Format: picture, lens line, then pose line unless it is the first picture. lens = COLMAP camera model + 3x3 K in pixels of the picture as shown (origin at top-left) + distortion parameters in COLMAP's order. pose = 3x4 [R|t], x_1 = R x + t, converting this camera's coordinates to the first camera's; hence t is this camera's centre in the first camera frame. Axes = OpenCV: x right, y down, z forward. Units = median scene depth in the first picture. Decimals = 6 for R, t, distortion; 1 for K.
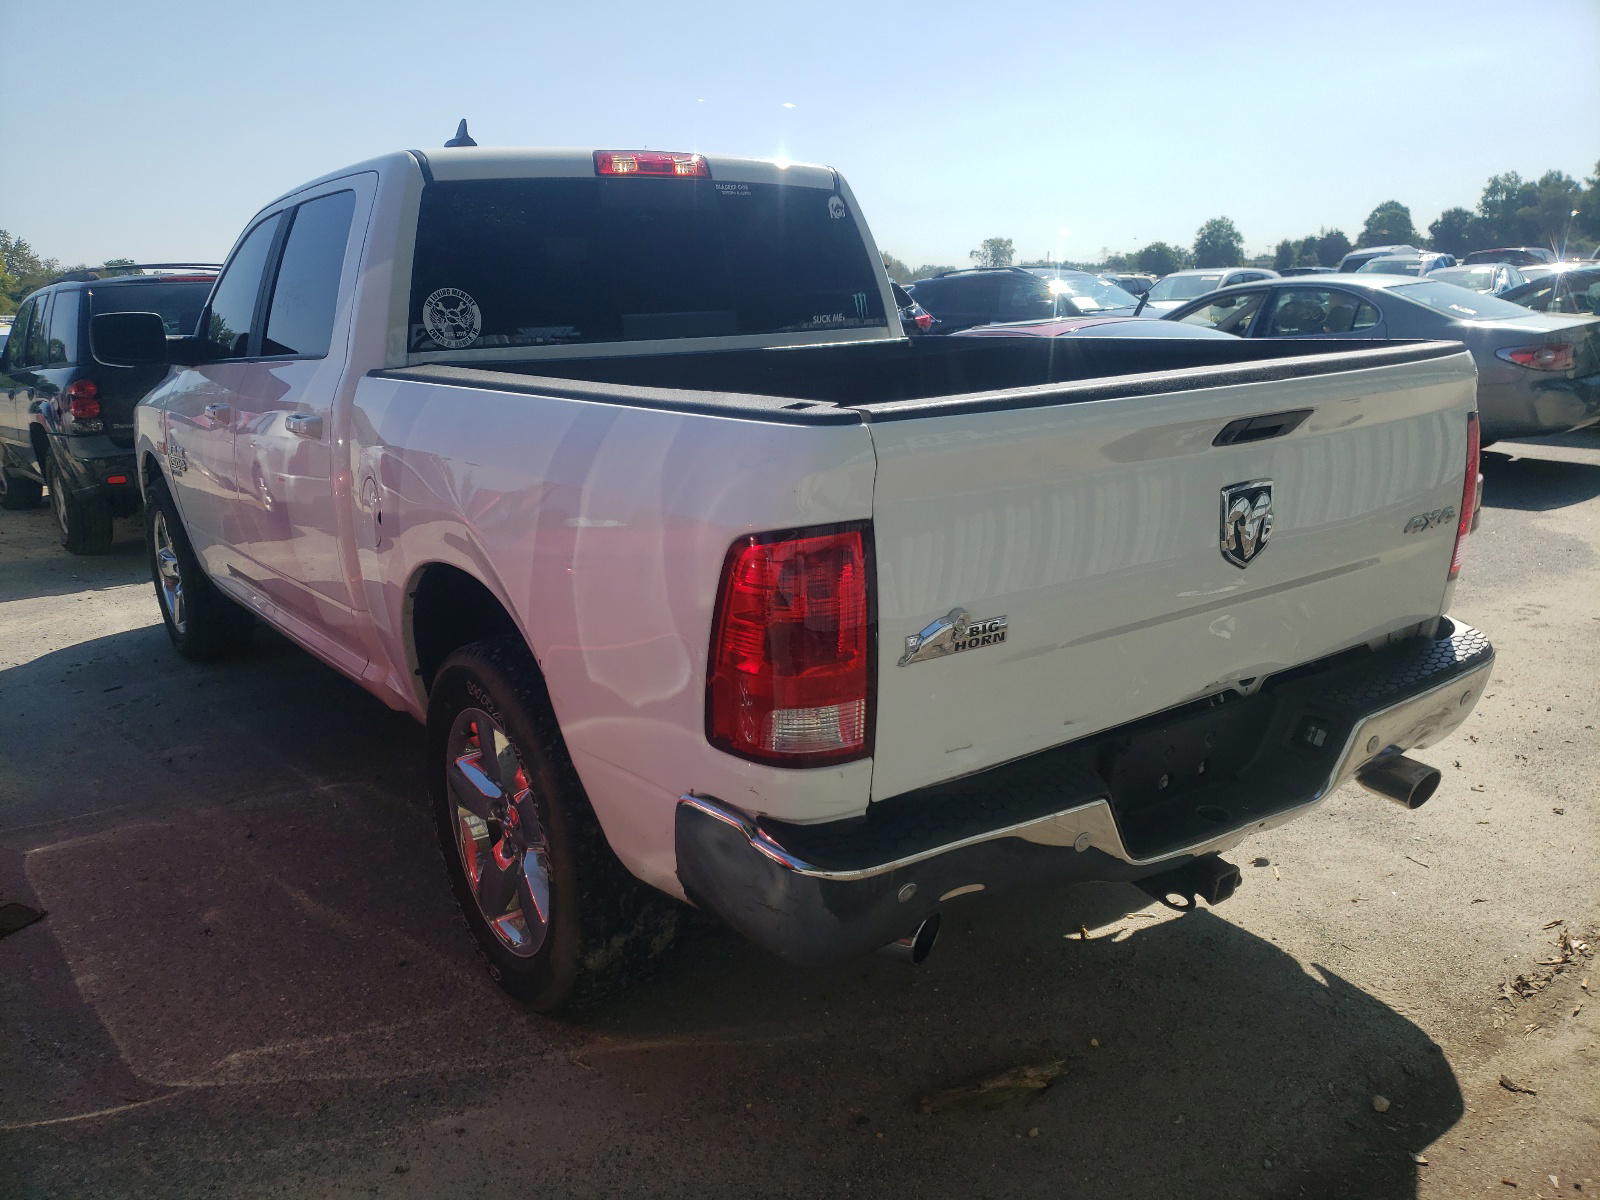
lens RADIAL K [[1275.5, 0, 800.6], [0, 1275.5, 599.7], [0, 0, 1]] dist [0.010579, 0.021895]
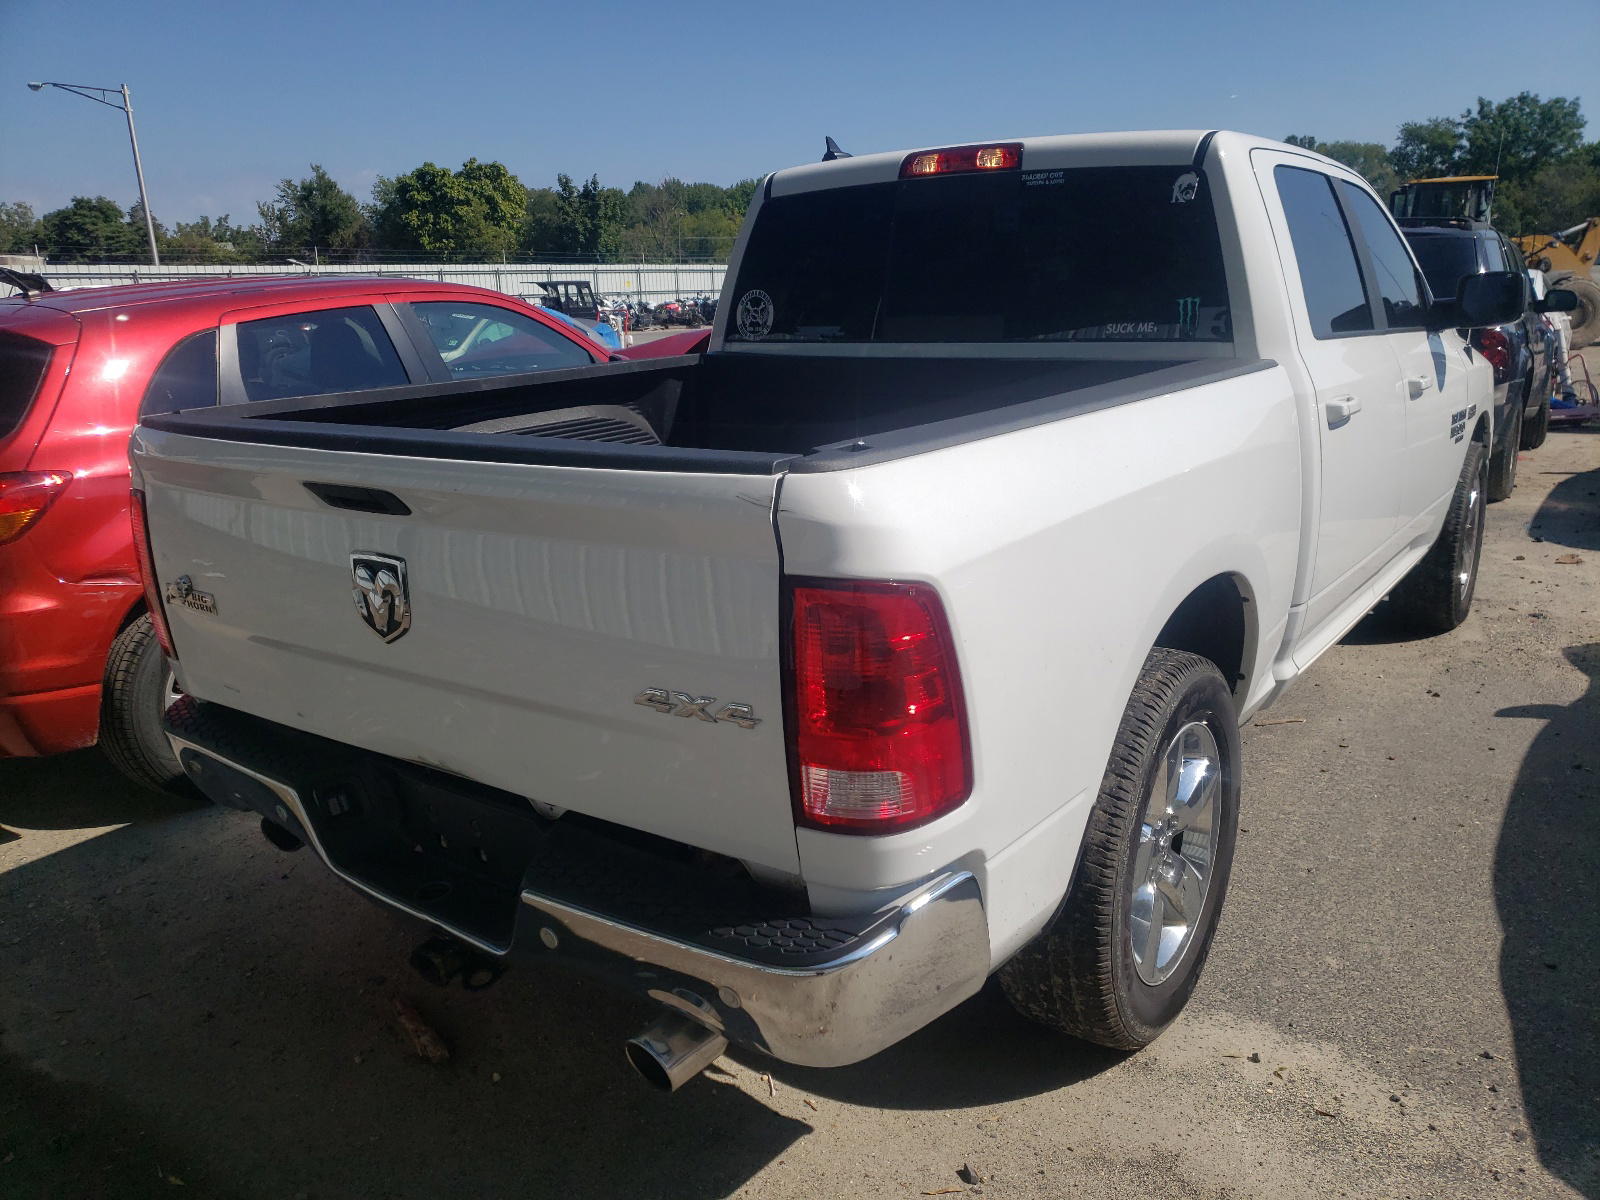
lens RADIAL K [[1275.5, 0, 797.4], [0, 1275.5, 593.3], [0, 0, 1]] dist [0.010579, 0.021895]
pose [[0.396826, 0.239117, -0.886201, 0.800184], [-0.194640, 0.965437, 0.173340, -0.176995], [0.897020, 0.103704, 0.429652, 0.535244]]
